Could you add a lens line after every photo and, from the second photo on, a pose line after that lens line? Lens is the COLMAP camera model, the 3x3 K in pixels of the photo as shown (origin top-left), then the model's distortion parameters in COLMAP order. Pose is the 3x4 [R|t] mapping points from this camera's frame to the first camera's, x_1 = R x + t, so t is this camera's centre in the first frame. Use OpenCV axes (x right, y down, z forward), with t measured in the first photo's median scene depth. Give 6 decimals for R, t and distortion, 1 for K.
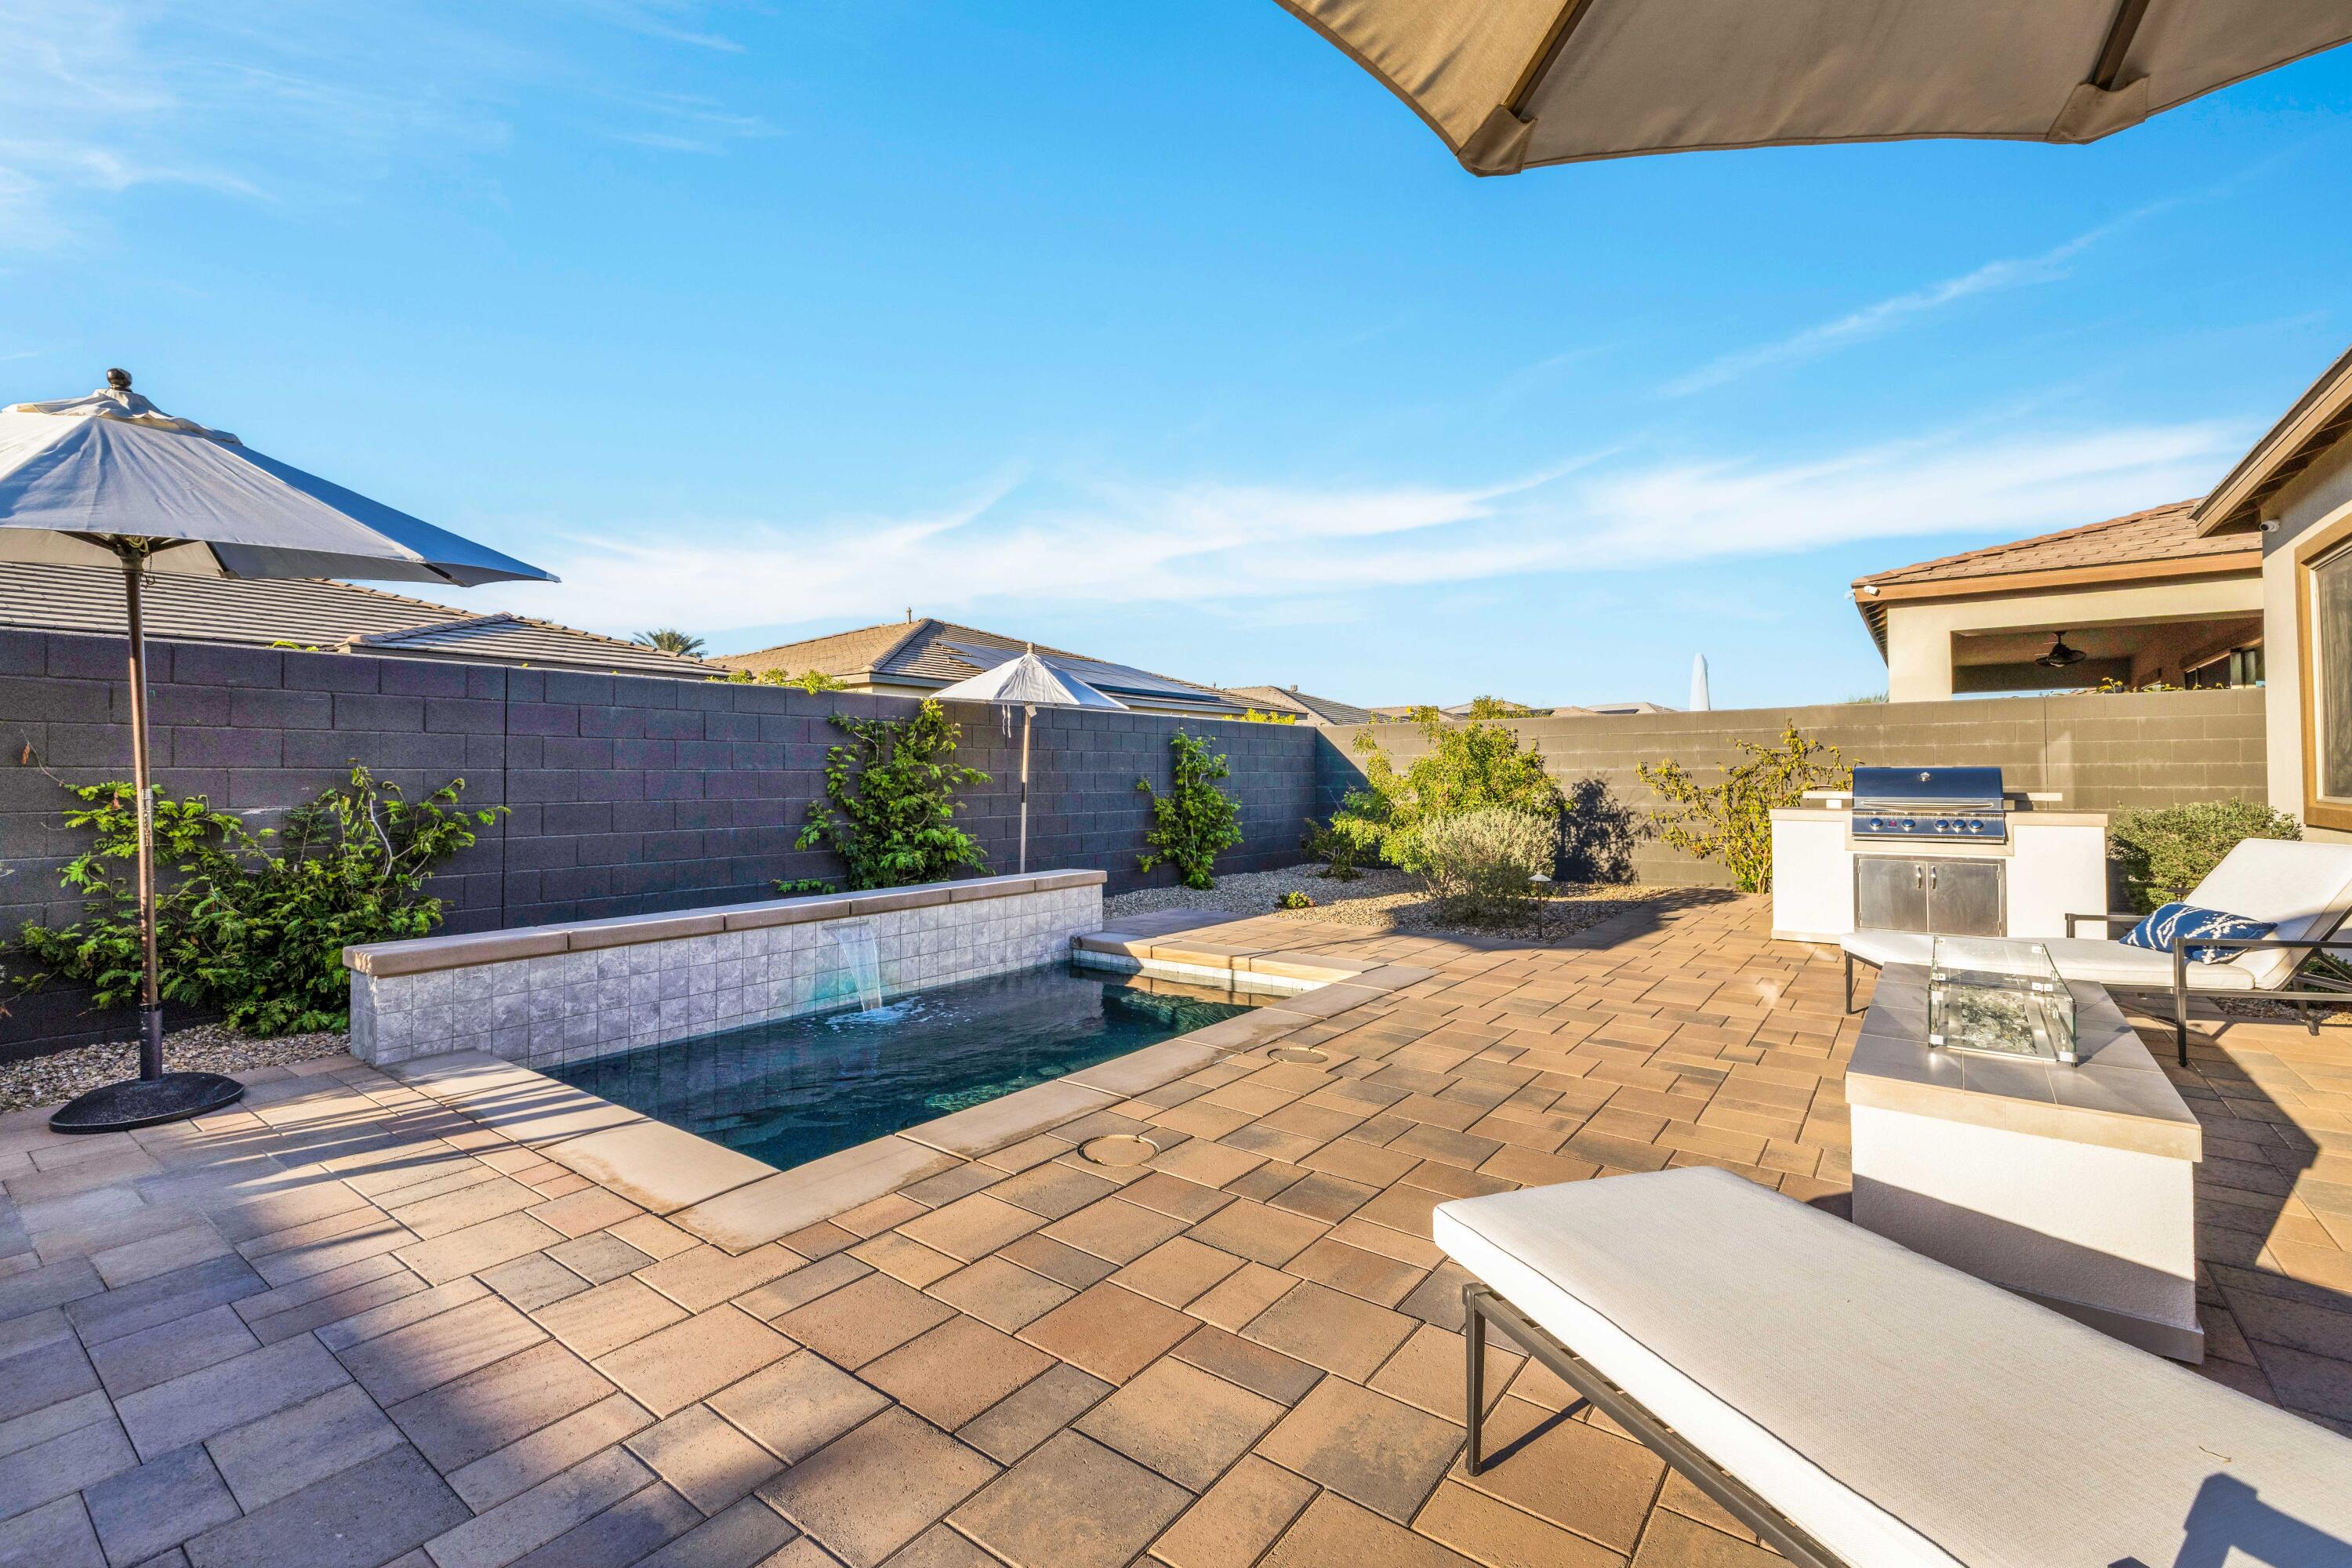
lens RADIAL K [[1027.4, 0, 1166.5], [0, 1027.4, 746.7], [0, 0, 1]] dist [-0.000794, -0.000155]
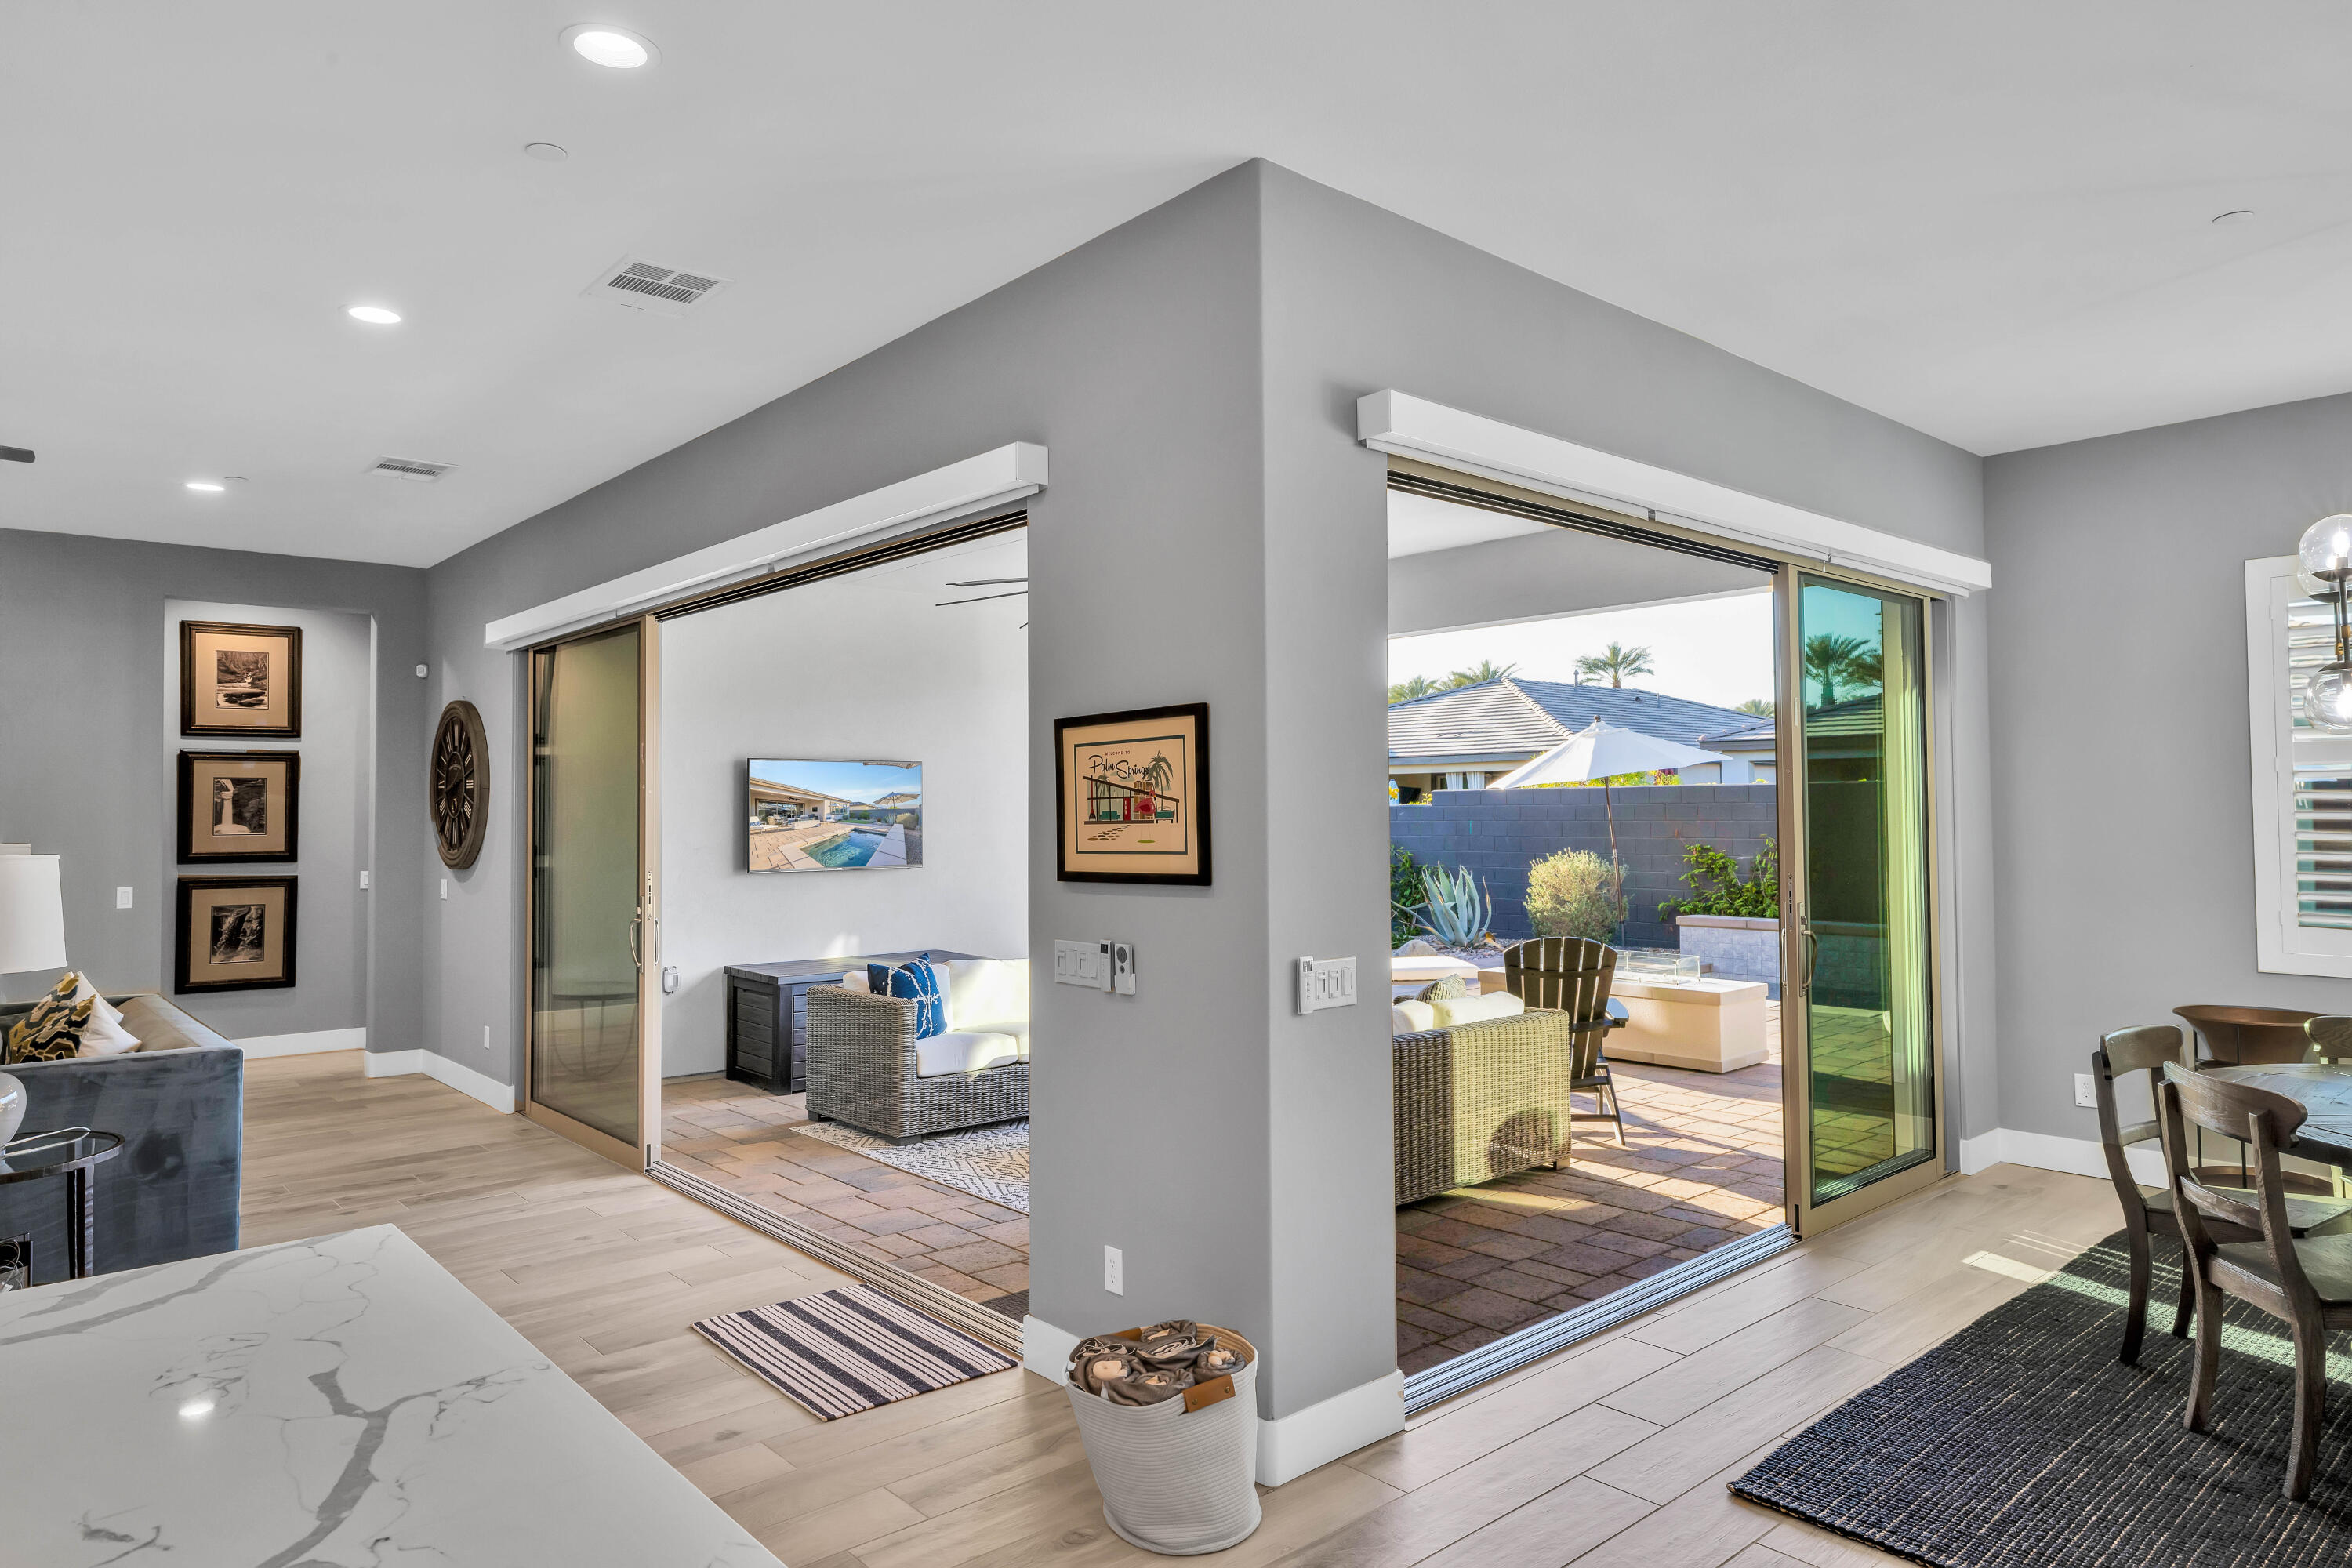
lens RADIAL K [[1430.8, 0, 1168.5], [0, 1430.8, 764.4], [0, 0, 1]] dist [-0.000772, -0.002053]
pose [[-0.204064, -0.027345, -0.978576, 1.983688], [0.038591, 0.998608, -0.035952, -0.063104], [0.978197, -0.045100, -0.202724, 0.338571]]
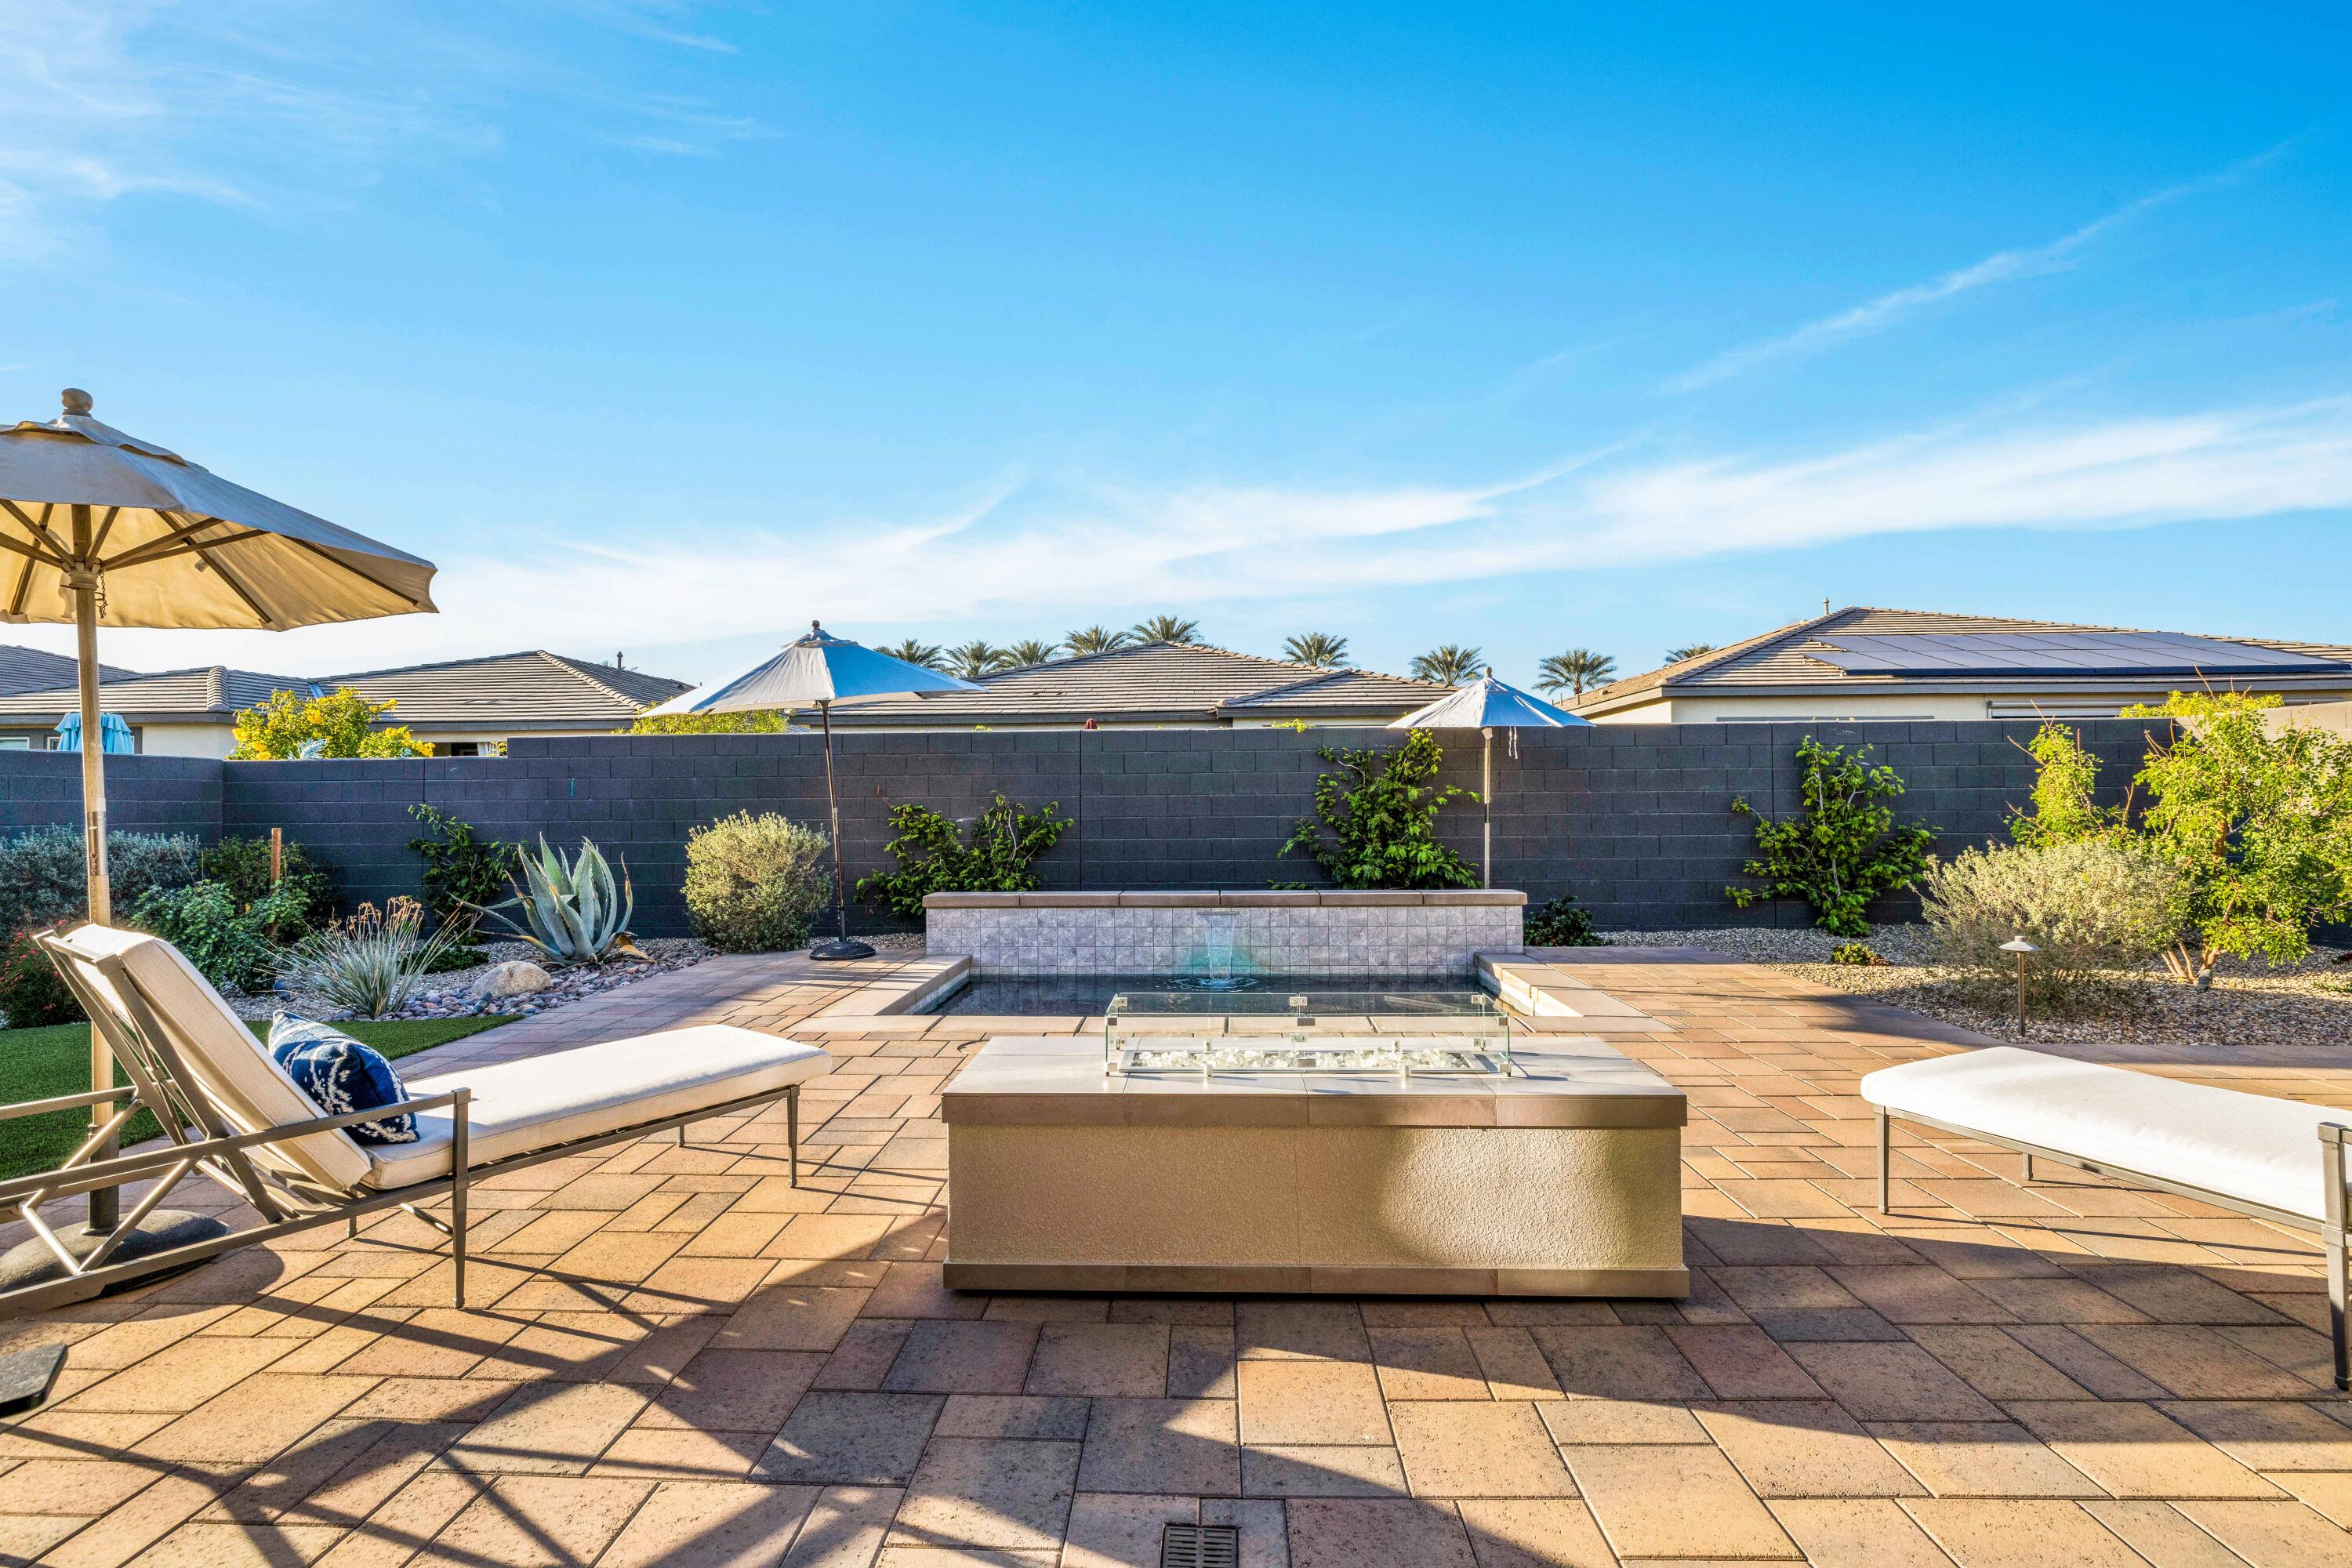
lens RADIAL K [[1053.0, 0, 1168.4], [0, 1053.0, 778.2], [0, 0, 1]] dist [-0.003010, 0.000661]
pose [[0.568735, -0.019474, -0.822290, 0.729967], [0.030635, 0.999528, -0.002483, 0.002766], [0.821950, -0.023779, 0.569063, 0.181473]]
